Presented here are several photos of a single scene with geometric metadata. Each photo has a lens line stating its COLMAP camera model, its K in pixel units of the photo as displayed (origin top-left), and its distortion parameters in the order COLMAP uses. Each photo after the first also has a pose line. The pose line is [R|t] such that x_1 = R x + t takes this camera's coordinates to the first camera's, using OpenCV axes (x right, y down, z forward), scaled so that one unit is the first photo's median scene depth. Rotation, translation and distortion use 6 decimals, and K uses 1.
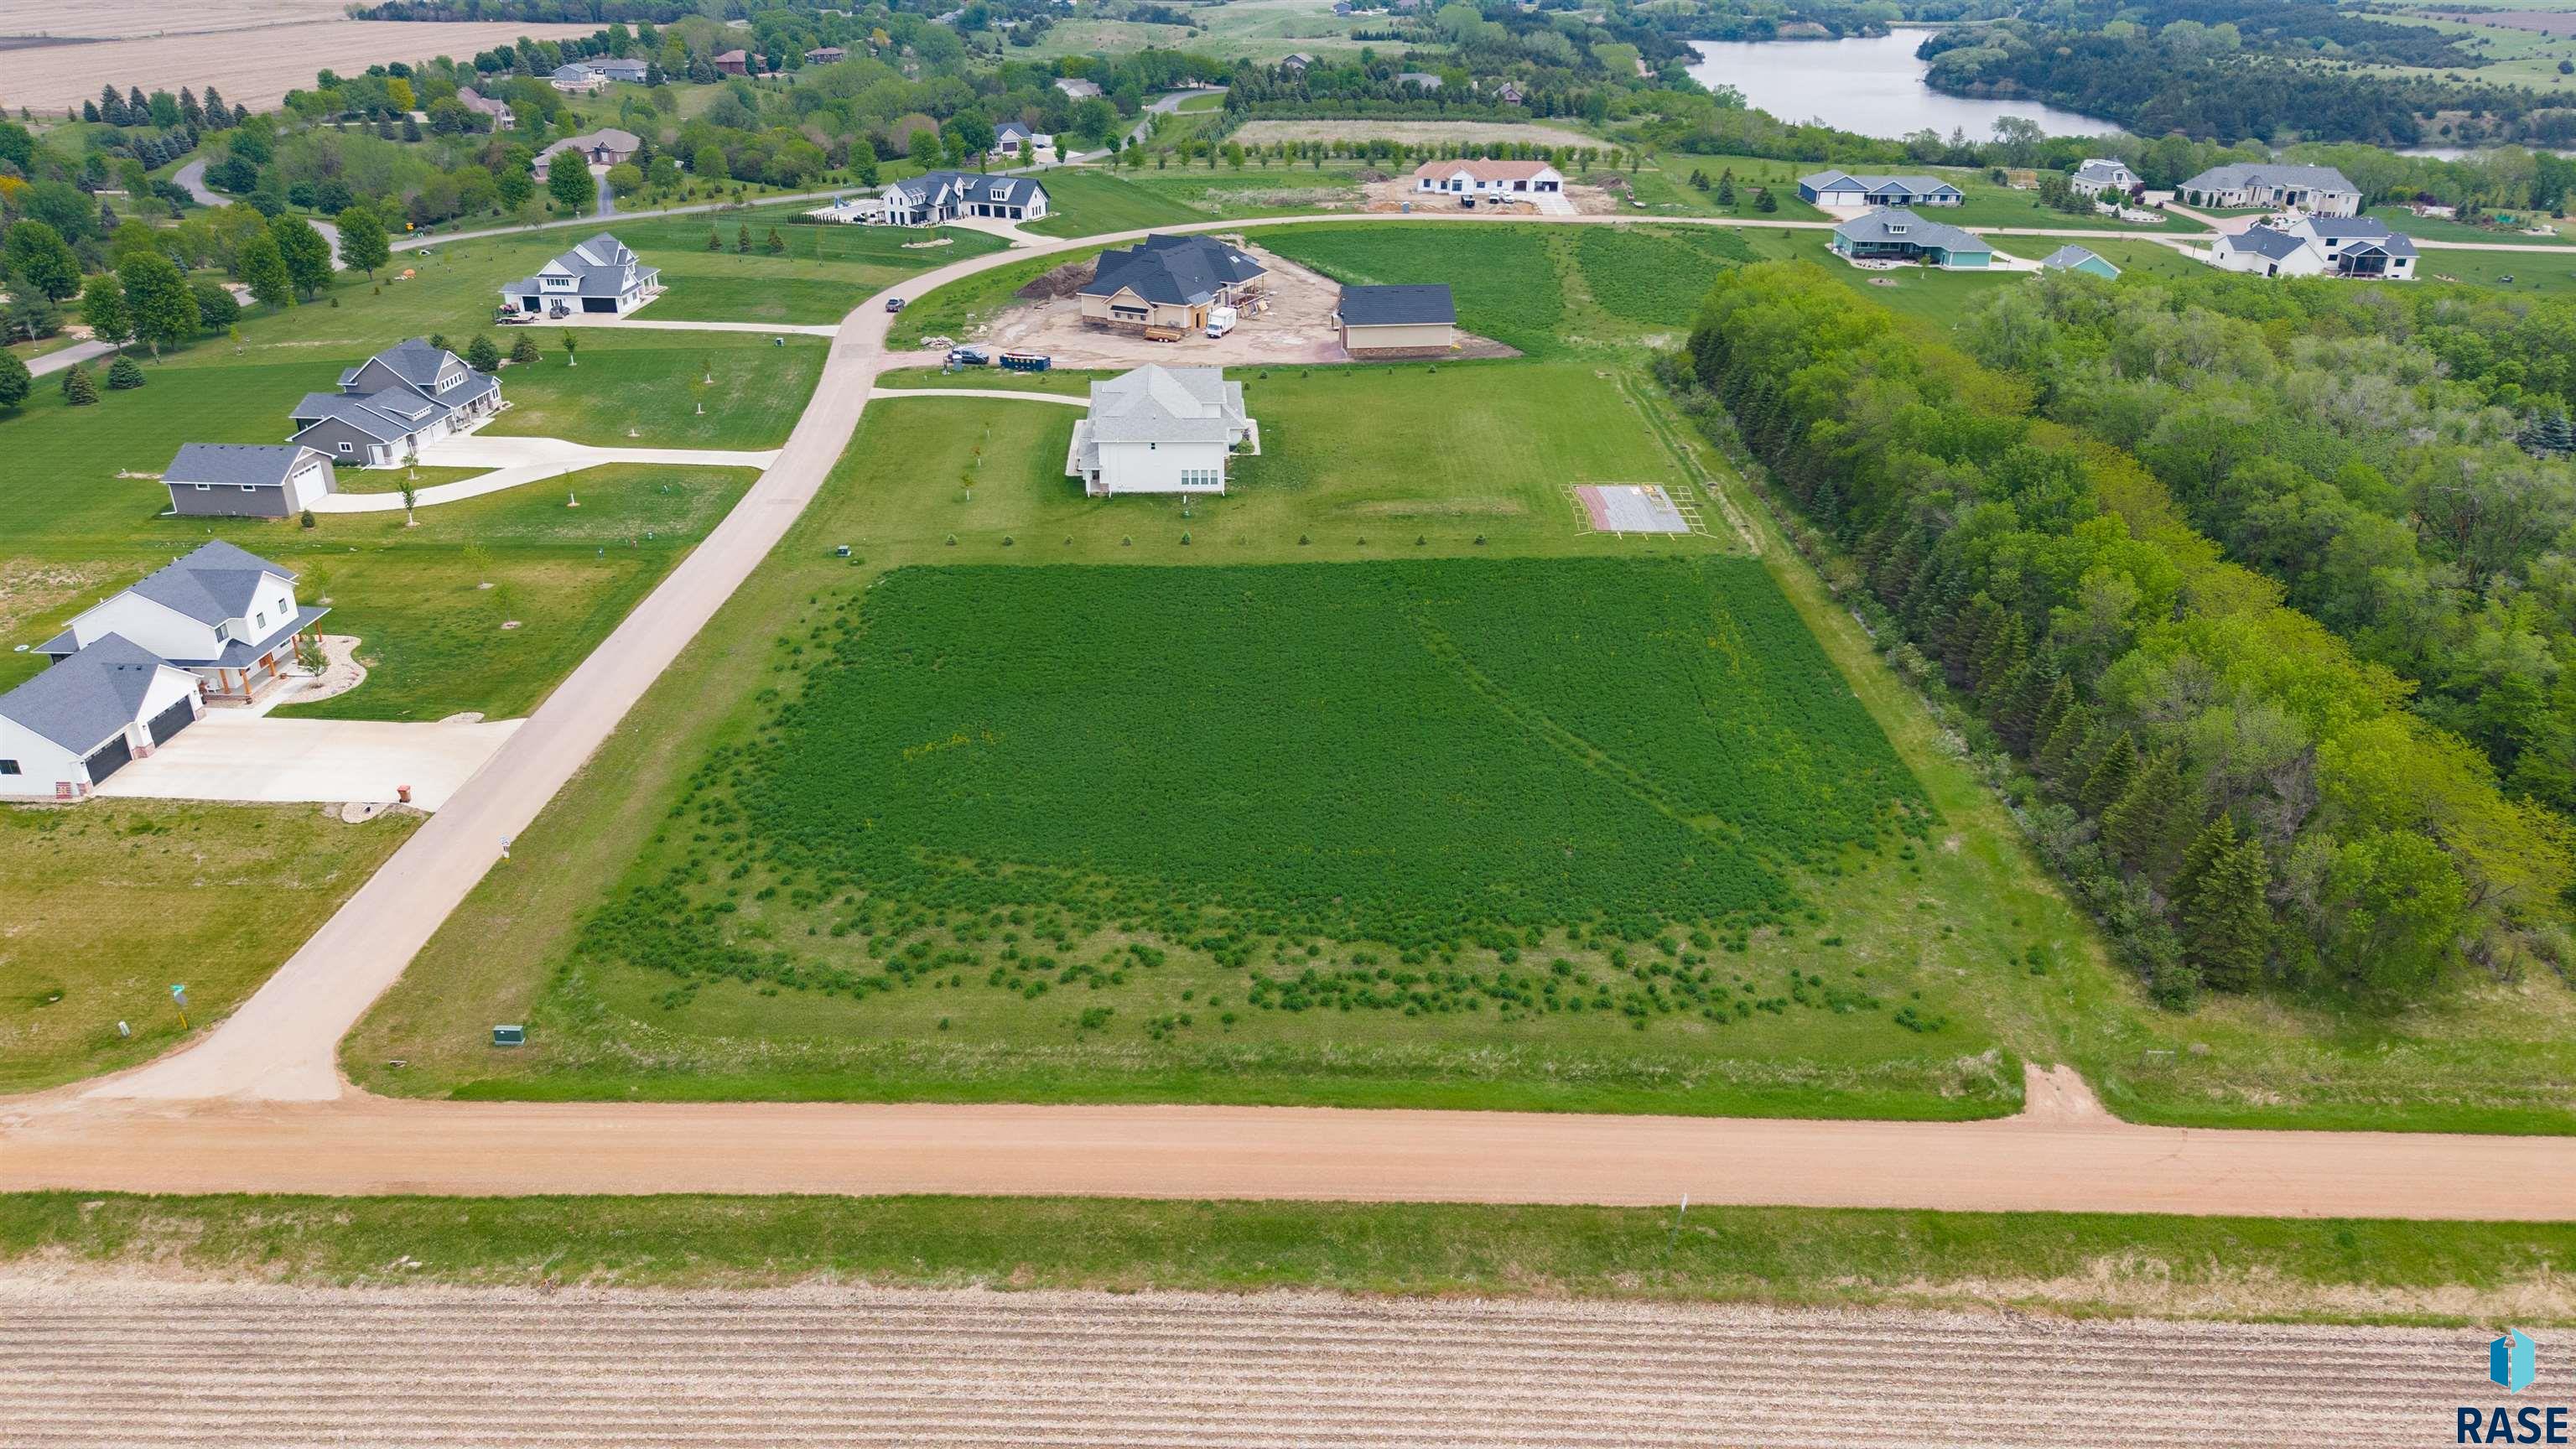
lens RADIAL K [[1717.1, 0, 1288.0], [0, 1717.1, 724.5], [0, 0, 1]] dist [0.041801, -0.052966]
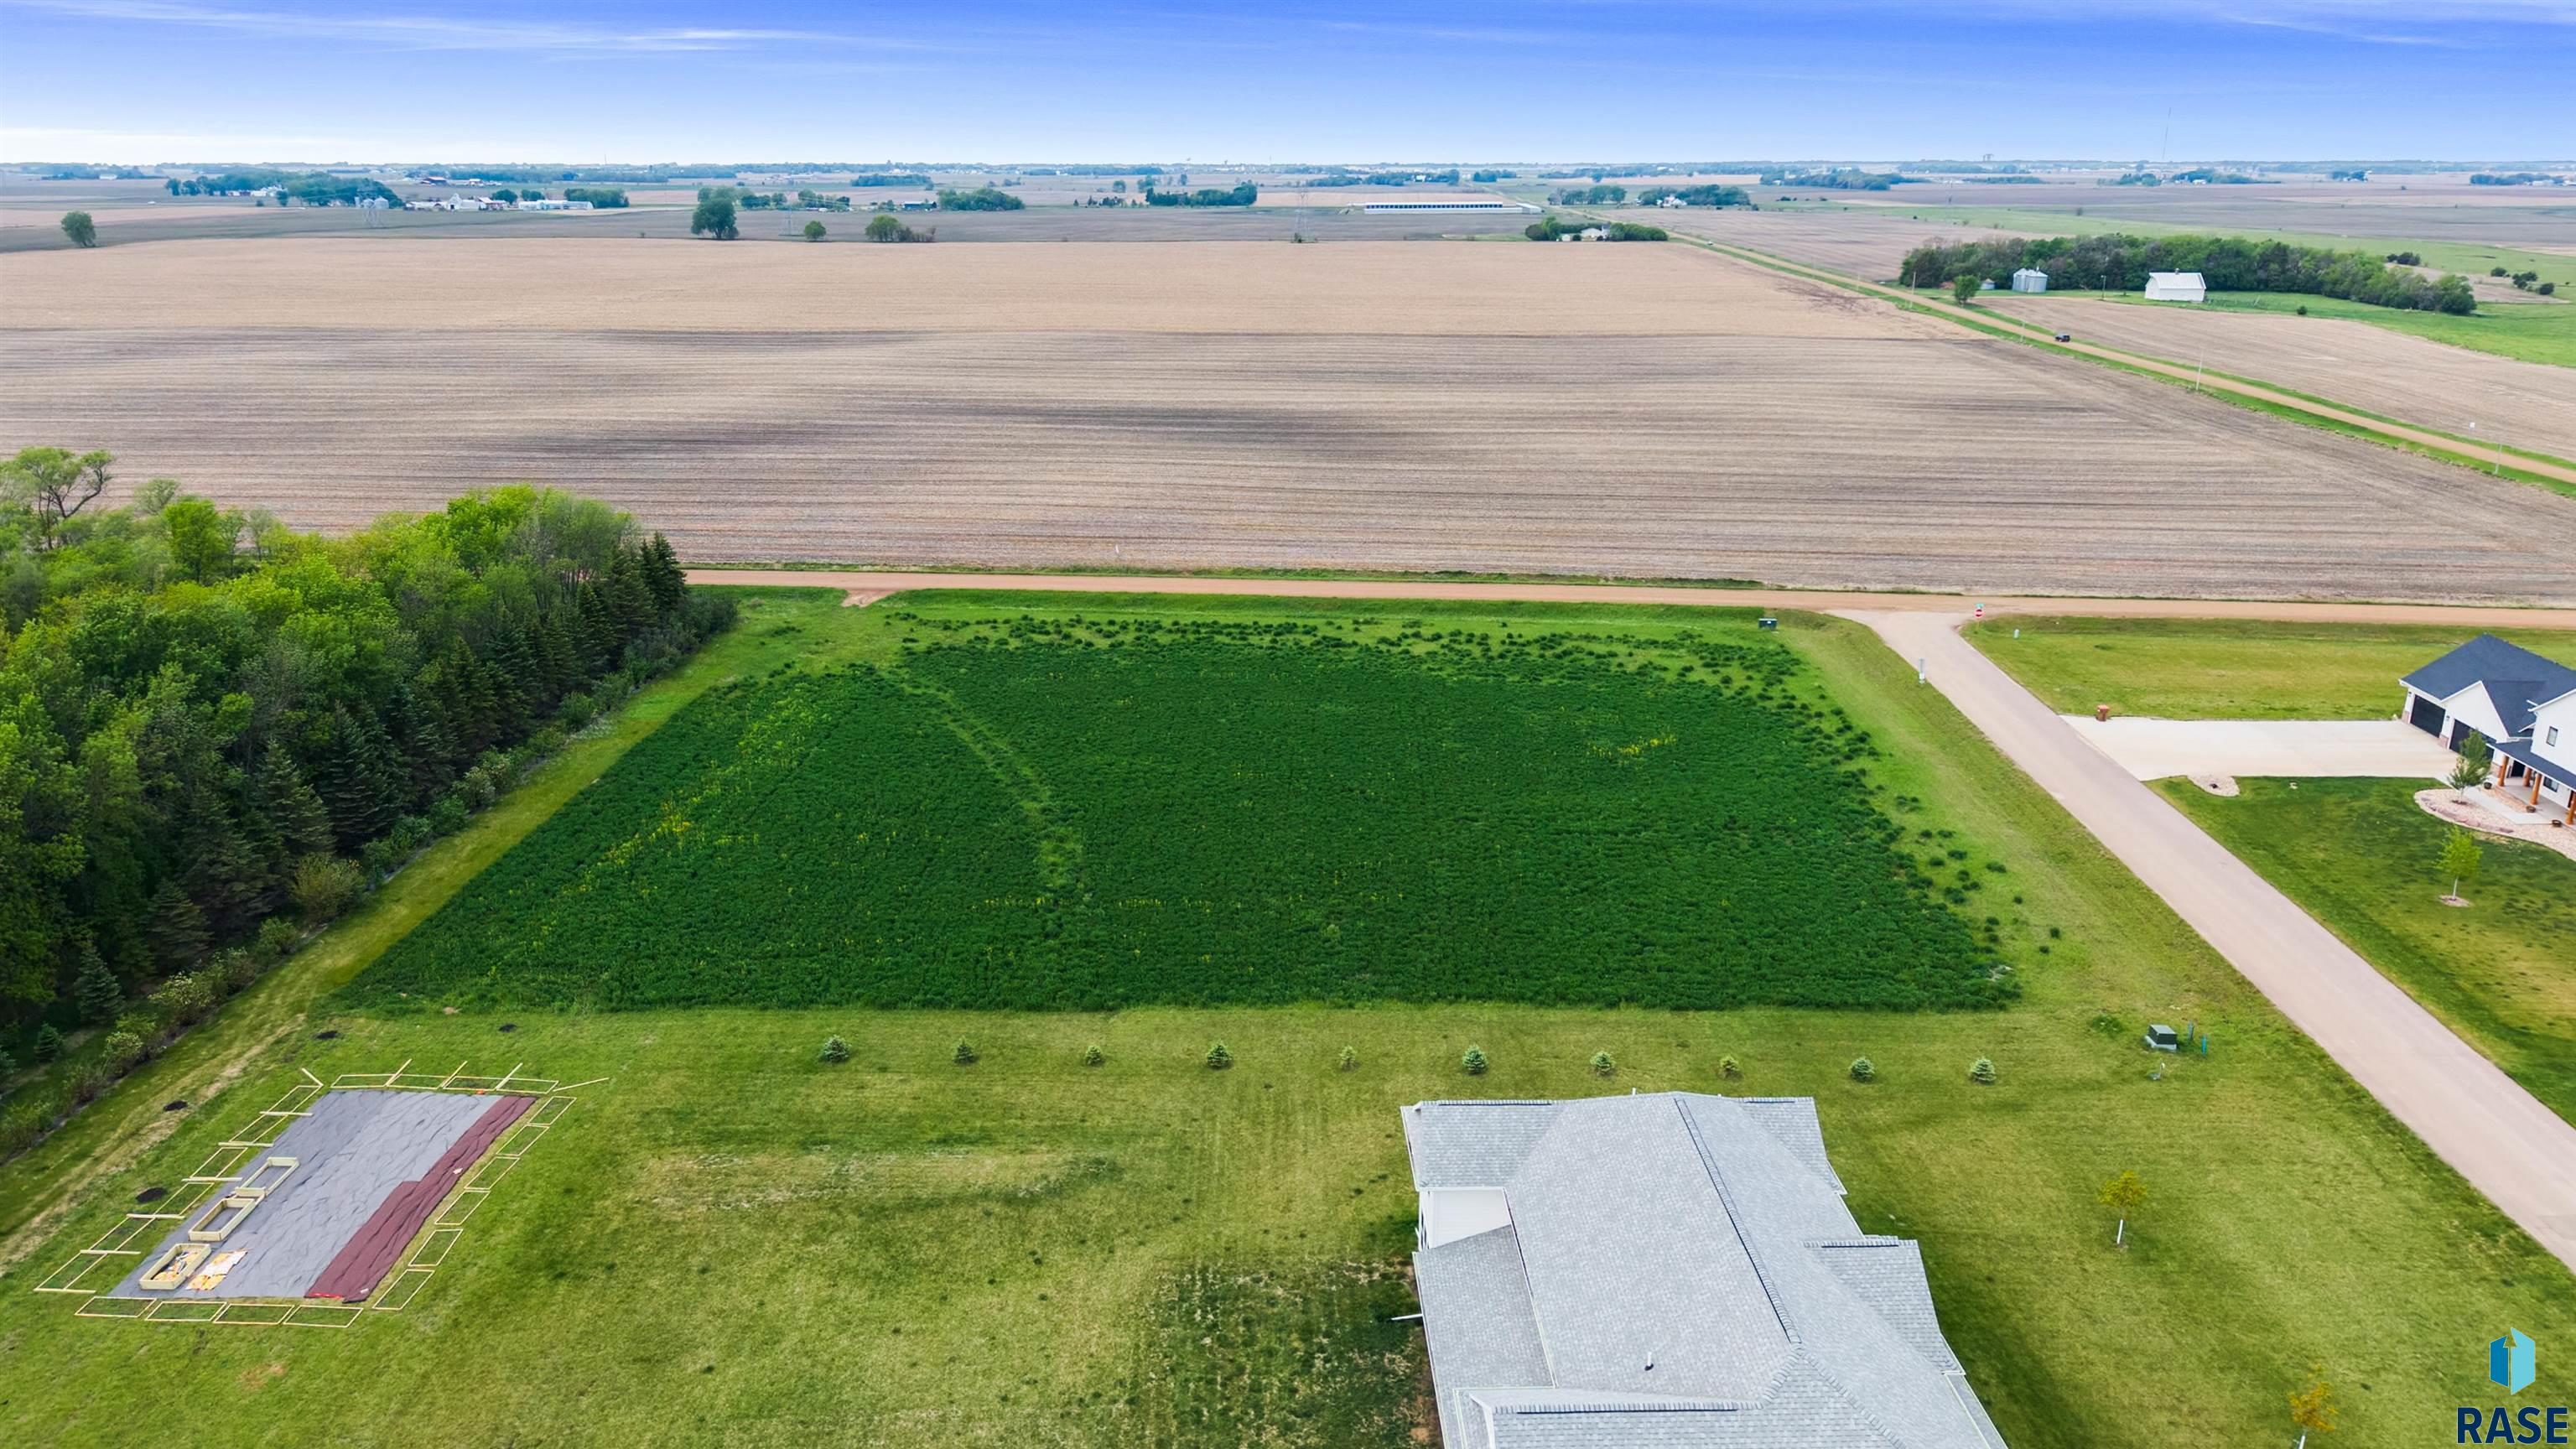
lens RADIAL K [[1776.8, 0, 1288.0], [0, 1776.8, 724.5], [0, 0, 1]] dist [0.042305, -0.050952]
pose [[-0.999574, -0.019030, 0.022111, -0.027988], [0.001021, 0.734653, 0.678442, -0.747601], [-0.029155, 0.678176, -0.734321, 1.929787]]
